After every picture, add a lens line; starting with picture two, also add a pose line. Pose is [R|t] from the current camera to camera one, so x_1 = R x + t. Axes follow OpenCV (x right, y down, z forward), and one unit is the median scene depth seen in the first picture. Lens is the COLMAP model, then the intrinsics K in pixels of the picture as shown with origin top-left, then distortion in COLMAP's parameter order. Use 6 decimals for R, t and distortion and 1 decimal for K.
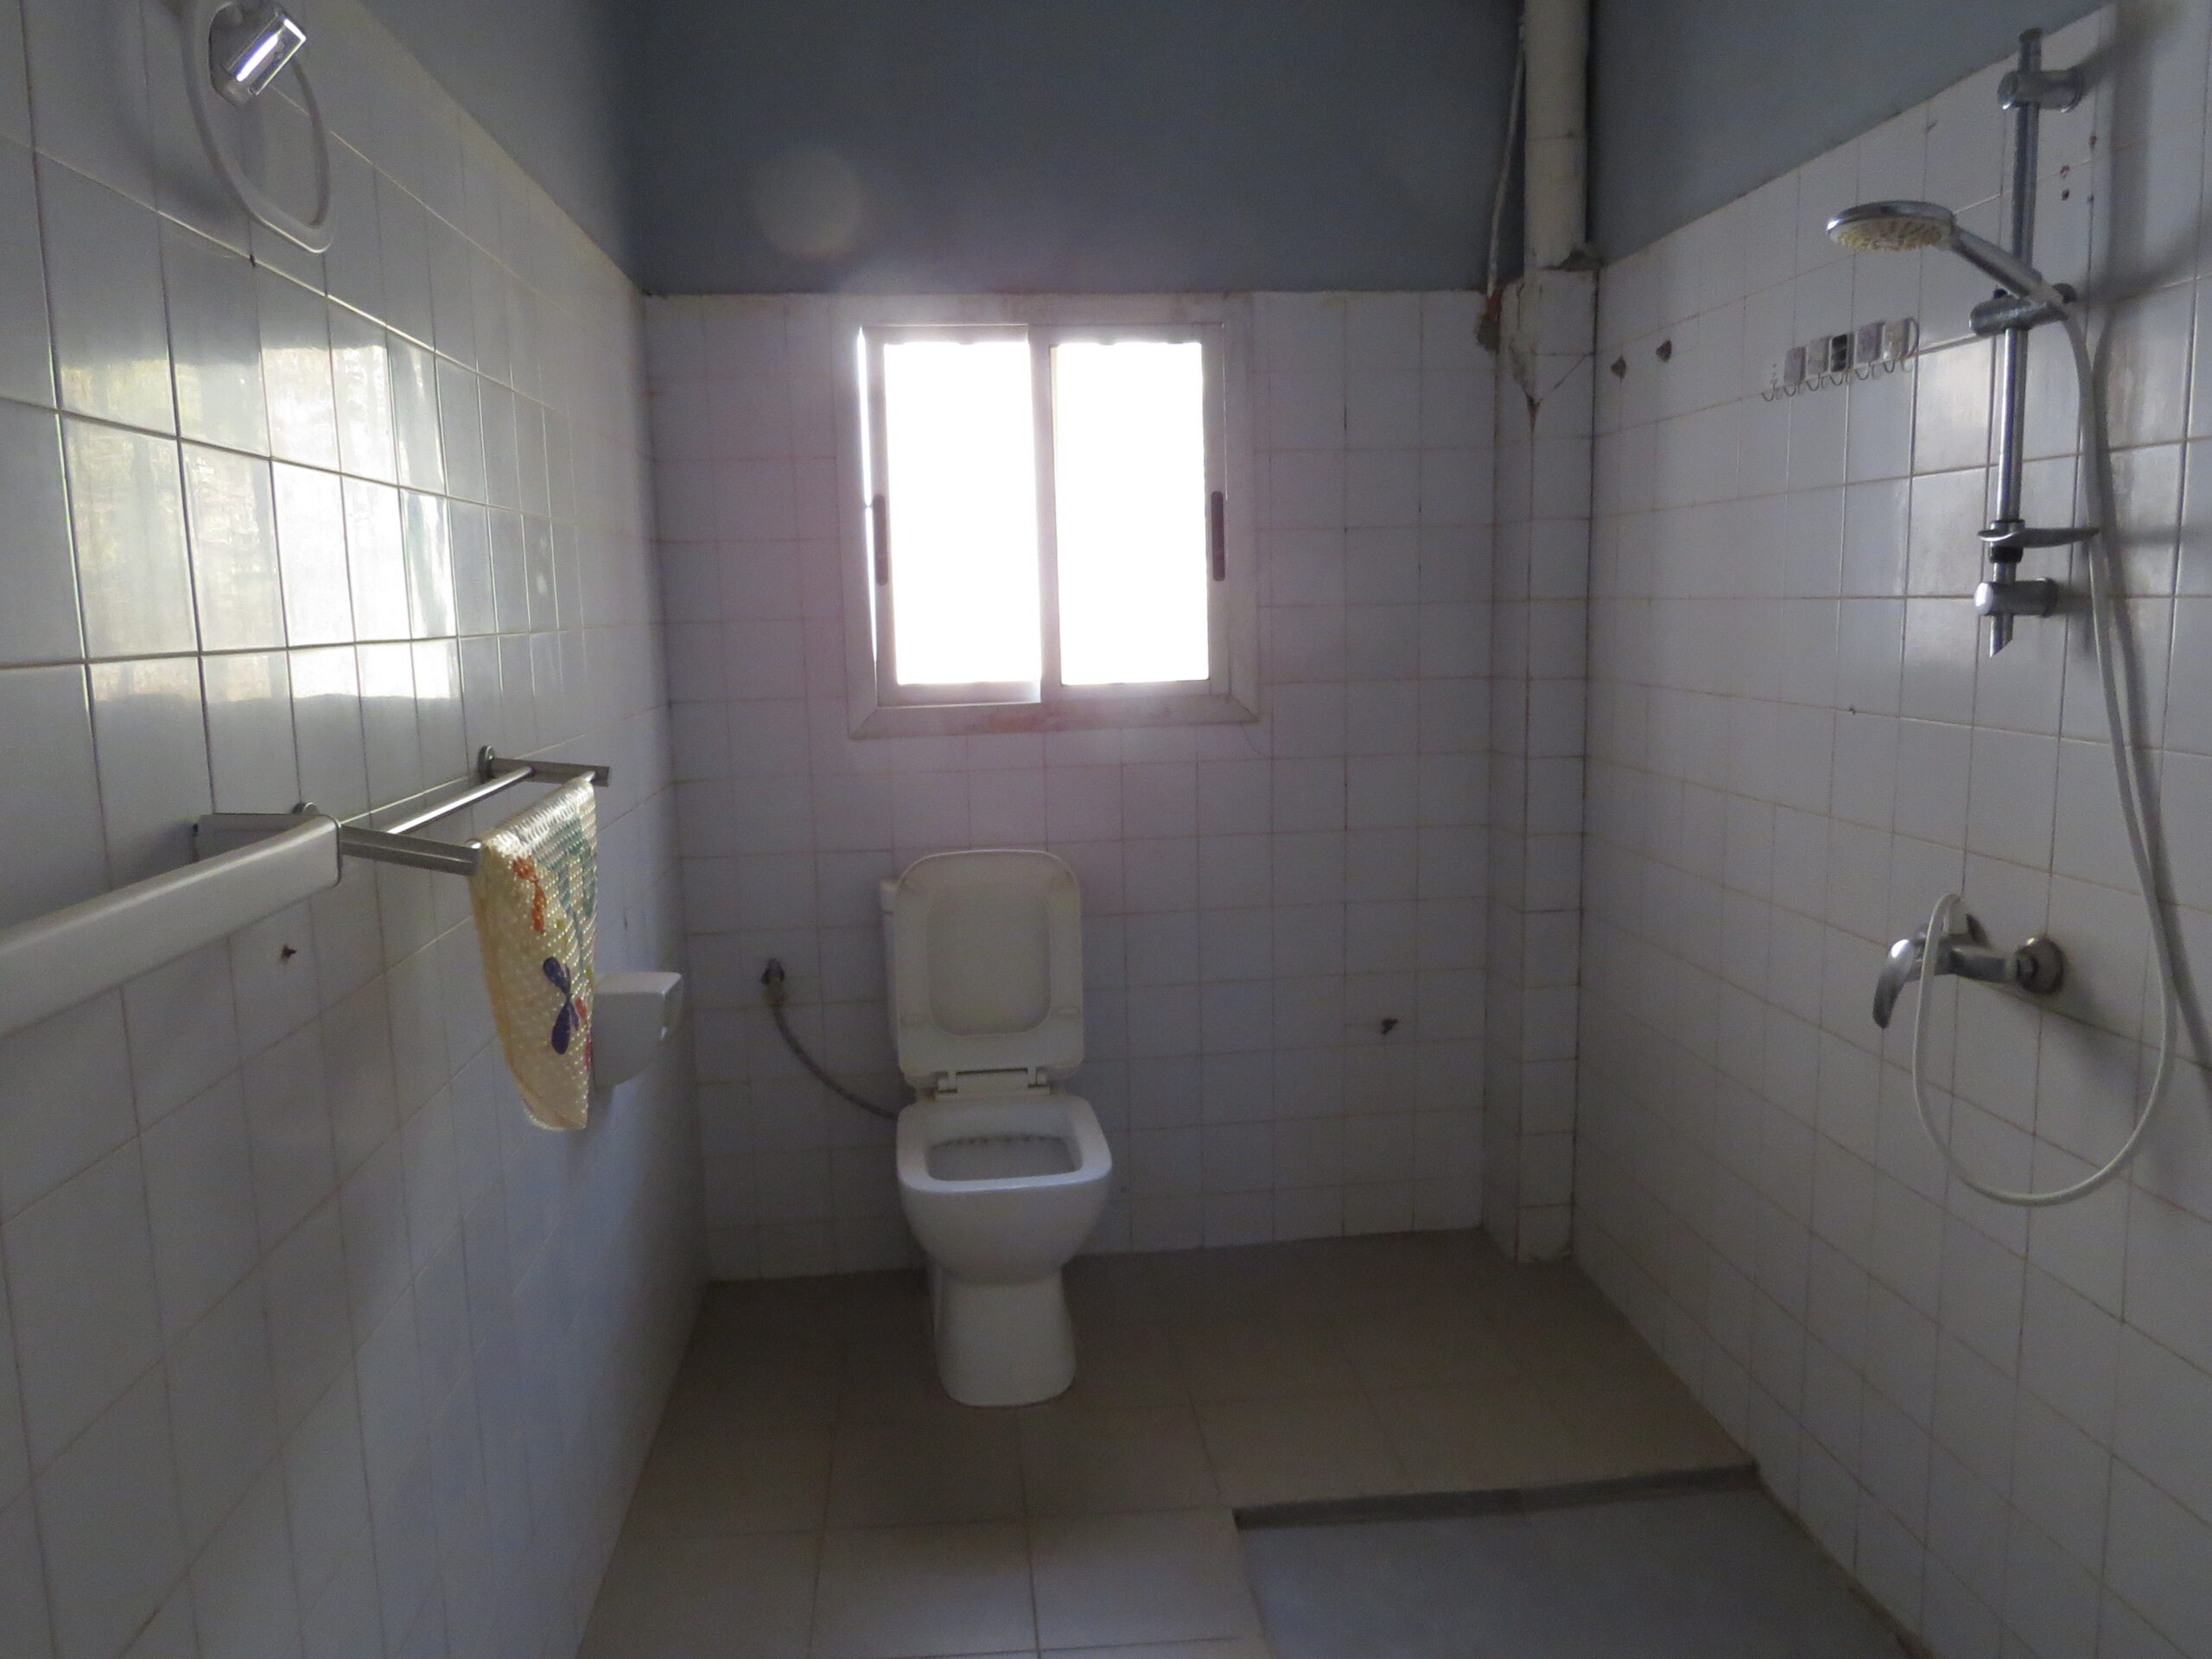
lens RADIAL K [[1577.2, 0, 1105.5], [0, 1577.2, 826.3], [0, 0, 1]] dist [-0.014970, -0.004016]
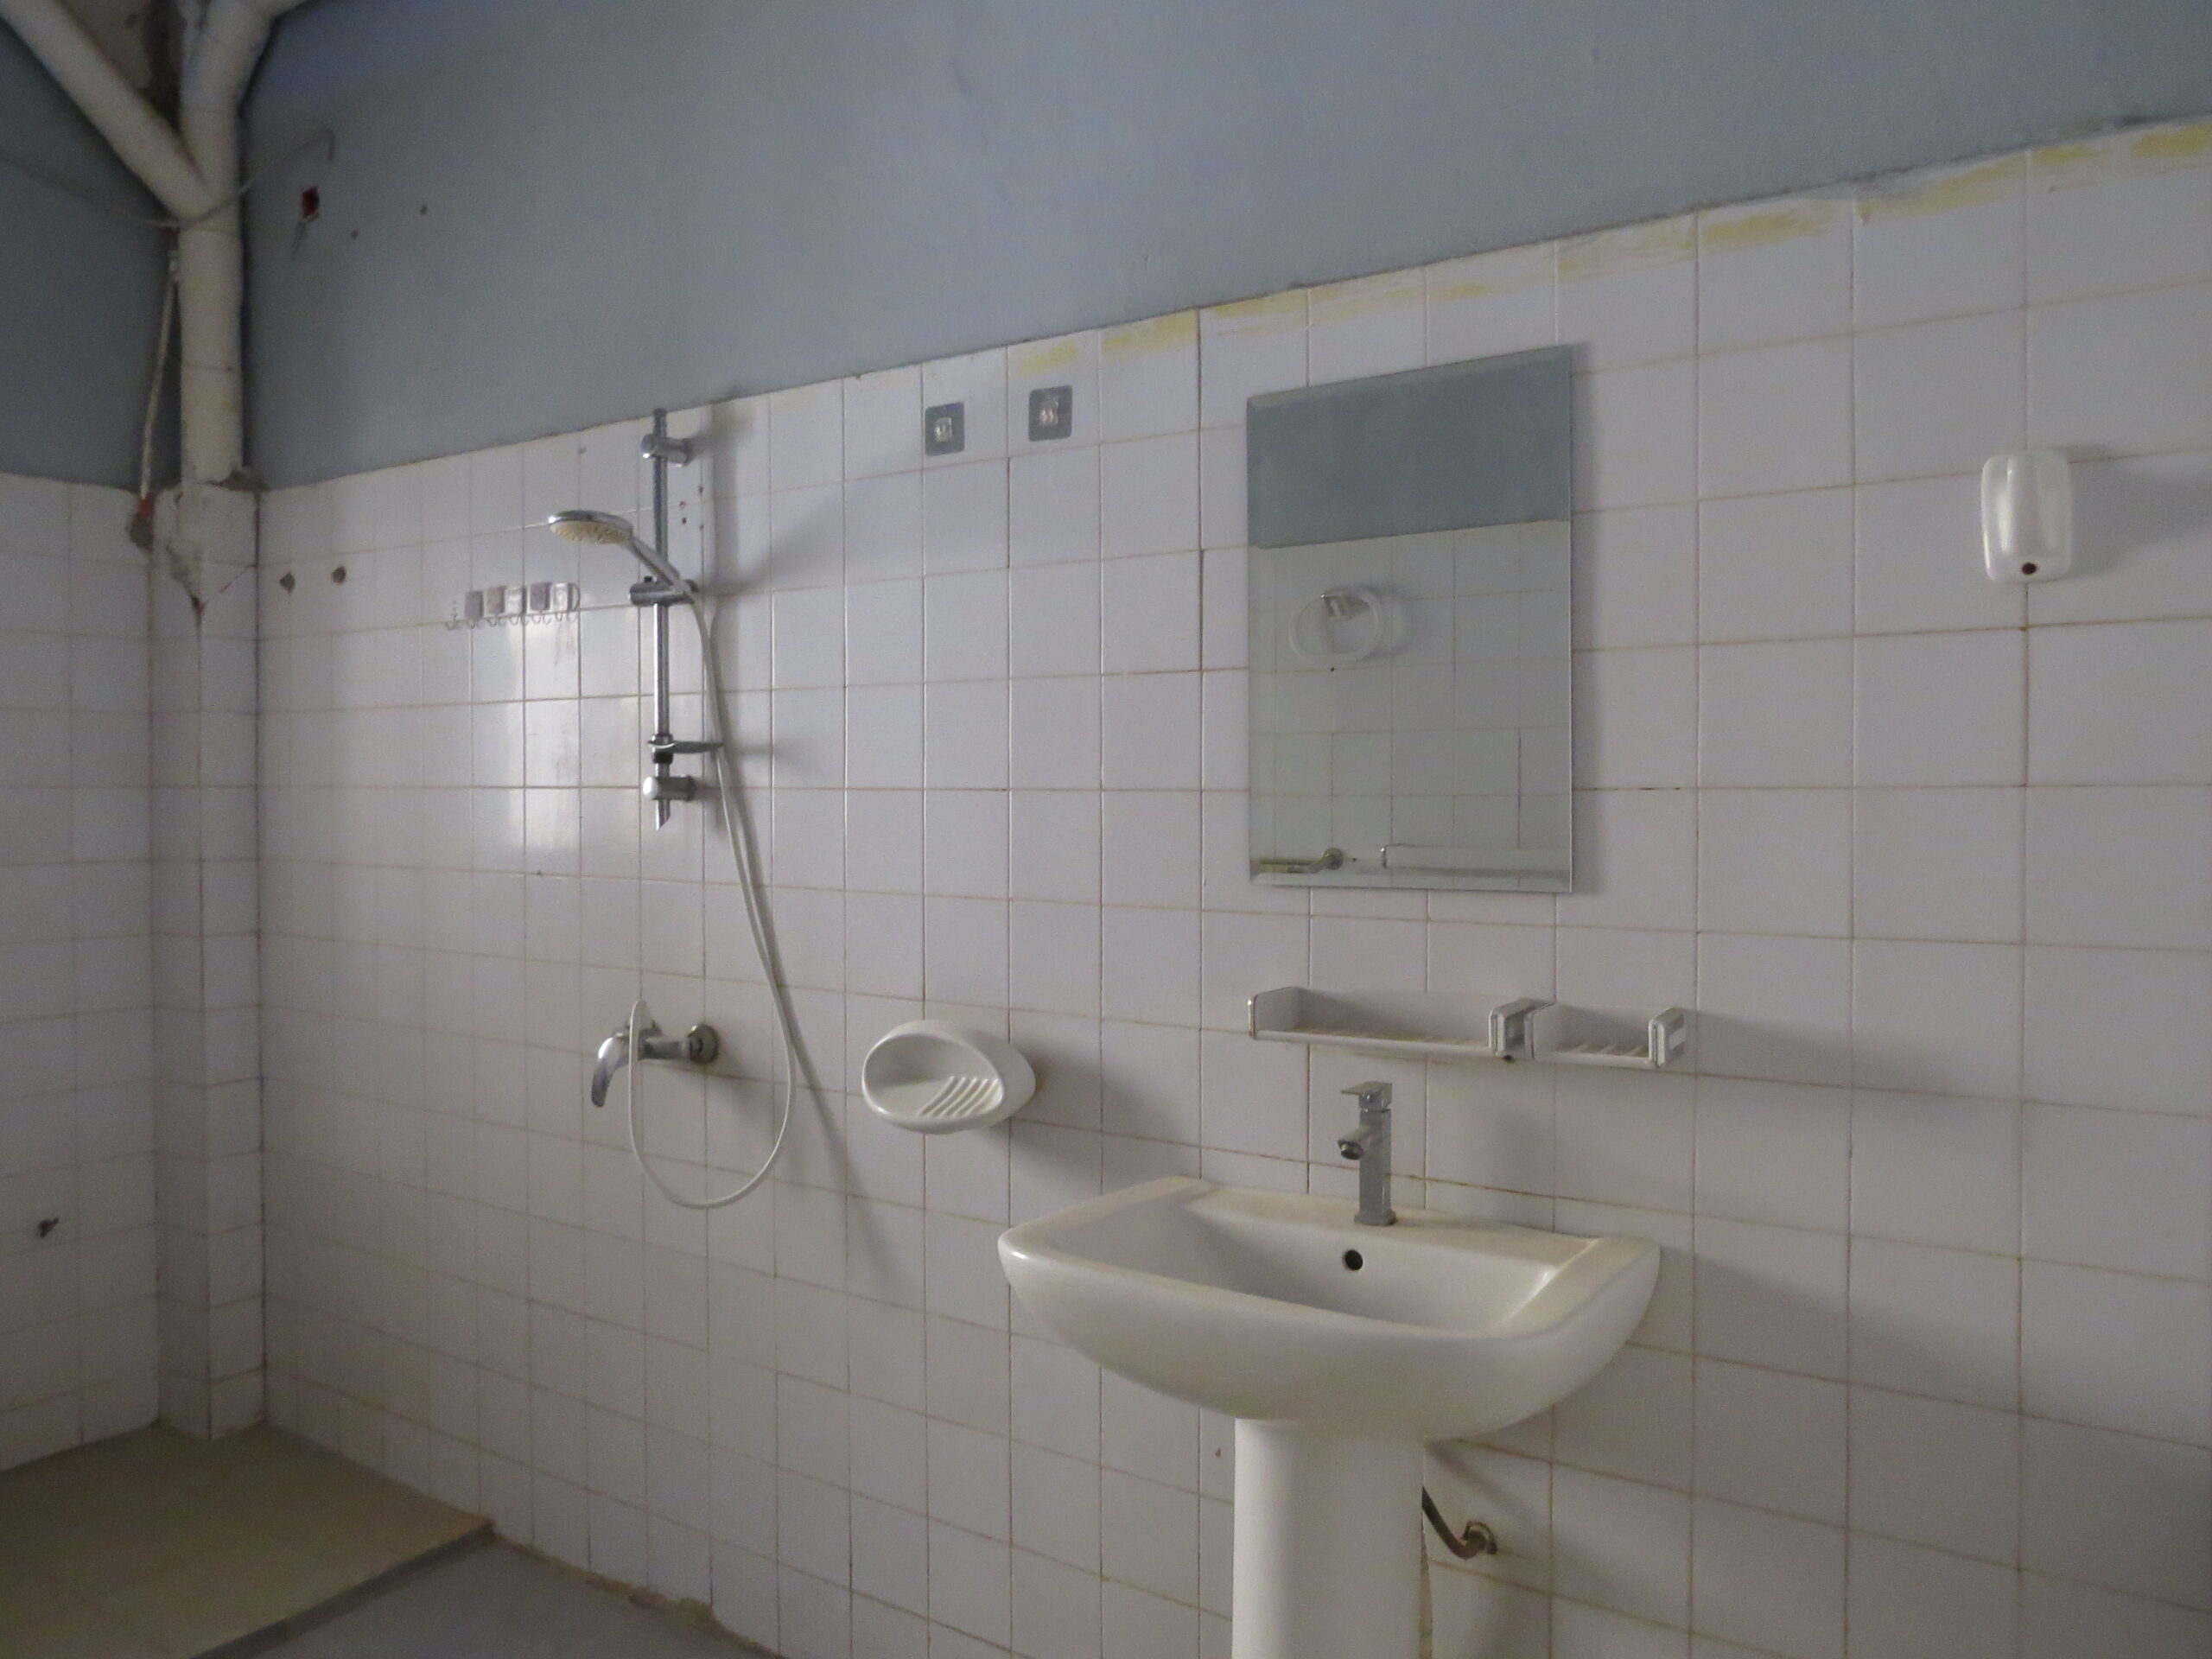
lens RADIAL K [[1577.2, 0, 1104.3], [0, 1577.2, 824.5], [0, 0, 1]] dist [-0.014970, -0.004016]
pose [[0.619438, 0.002161, 0.785043, -0.291676], [0.097167, 0.992096, -0.079401, 0.038643], [-0.779009, 0.125465, 0.614332, -0.182983]]
